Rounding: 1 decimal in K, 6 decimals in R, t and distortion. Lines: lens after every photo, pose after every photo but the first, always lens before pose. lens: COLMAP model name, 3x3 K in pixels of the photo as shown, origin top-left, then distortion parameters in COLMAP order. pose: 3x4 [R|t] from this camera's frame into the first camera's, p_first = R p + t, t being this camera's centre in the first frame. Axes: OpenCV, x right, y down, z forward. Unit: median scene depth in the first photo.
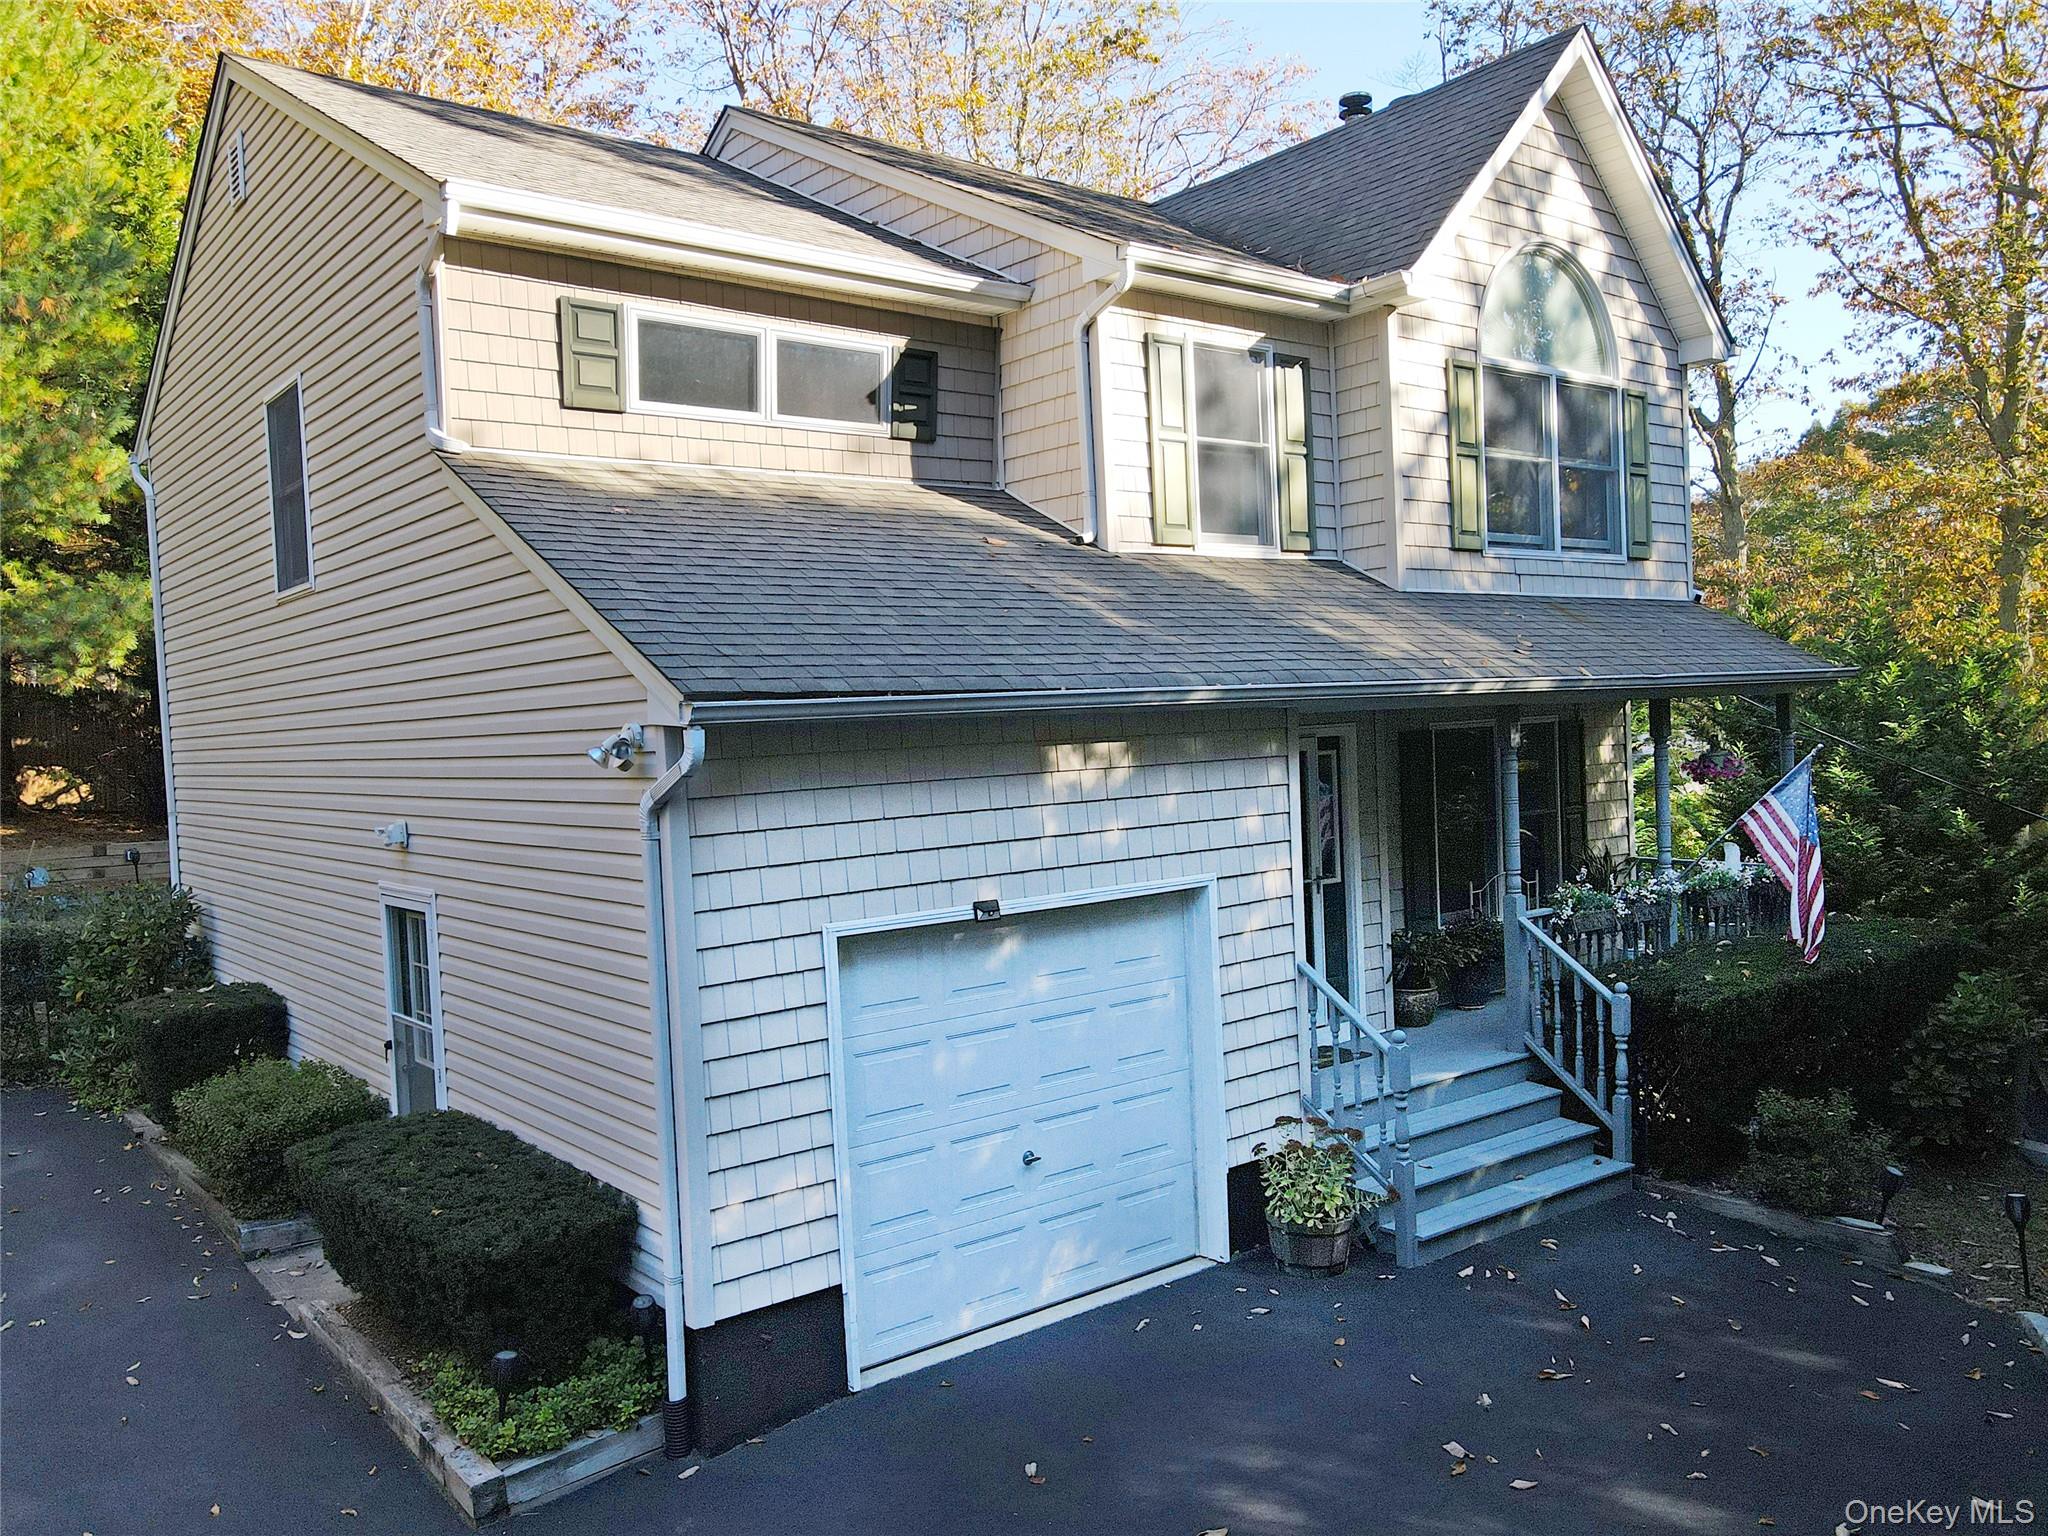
lens RADIAL K [[1602.3, 0, 1024.0], [0, 1602.3, 768.0], [0, 0, 1]] dist [0.010548, 0.008292]
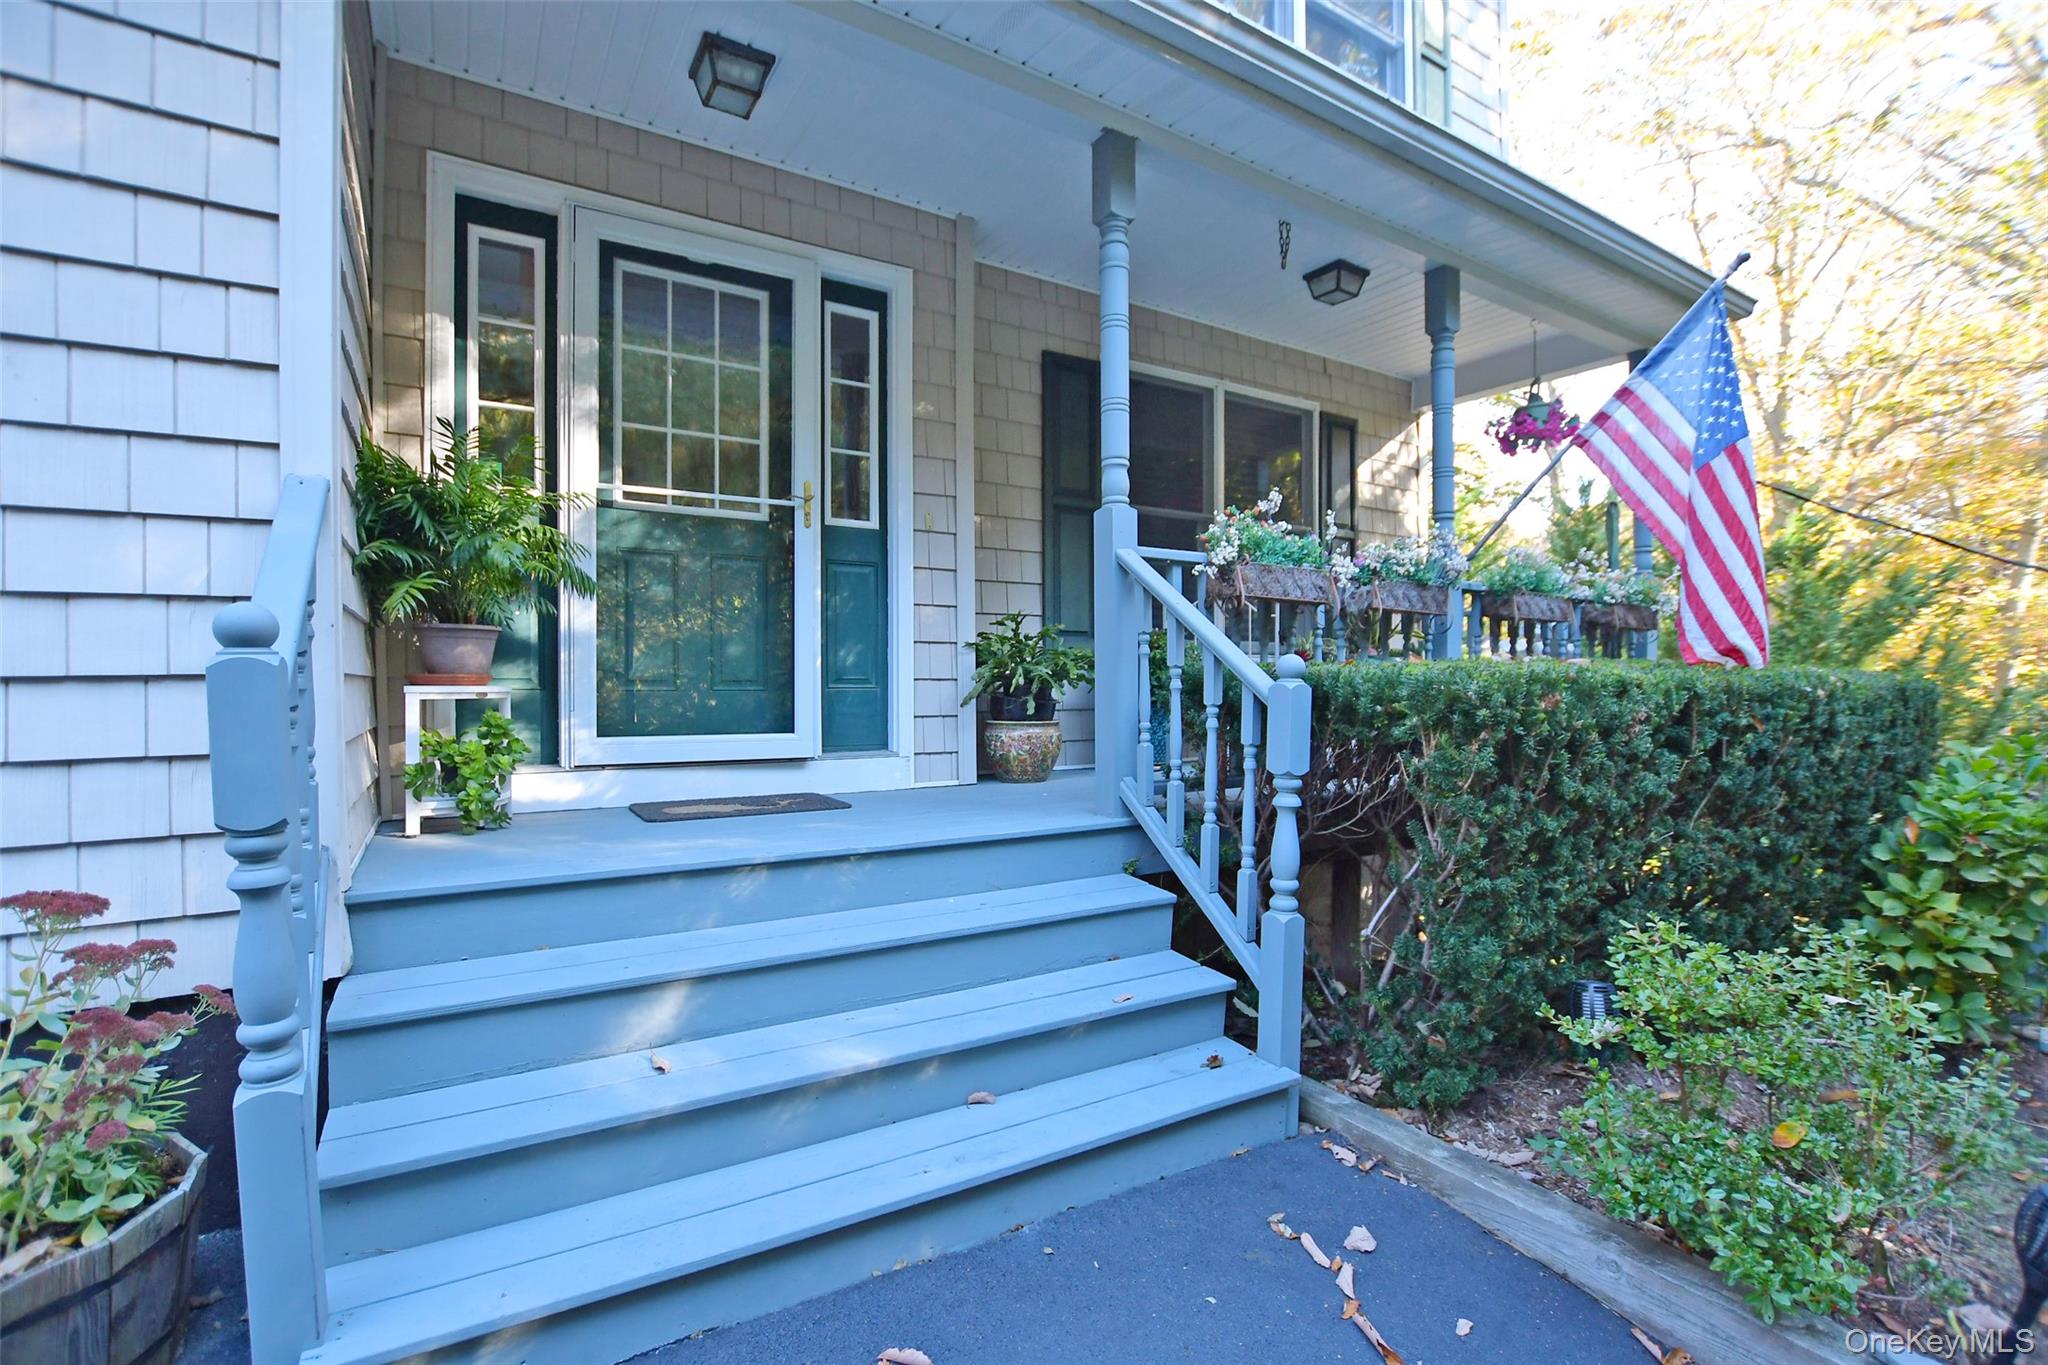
lens RADIAL K [[915.3, 0, 1023.1], [0, 915.3, 690.6], [0, 0, 1]] dist [-0.025960, 0.006642]
pose [[0.992780, 0.040593, -0.112874, 0.320074], [-0.042657, 0.998963, -0.015933, 0.146961], [0.112110, 0.020633, 0.993482, 0.726074]]
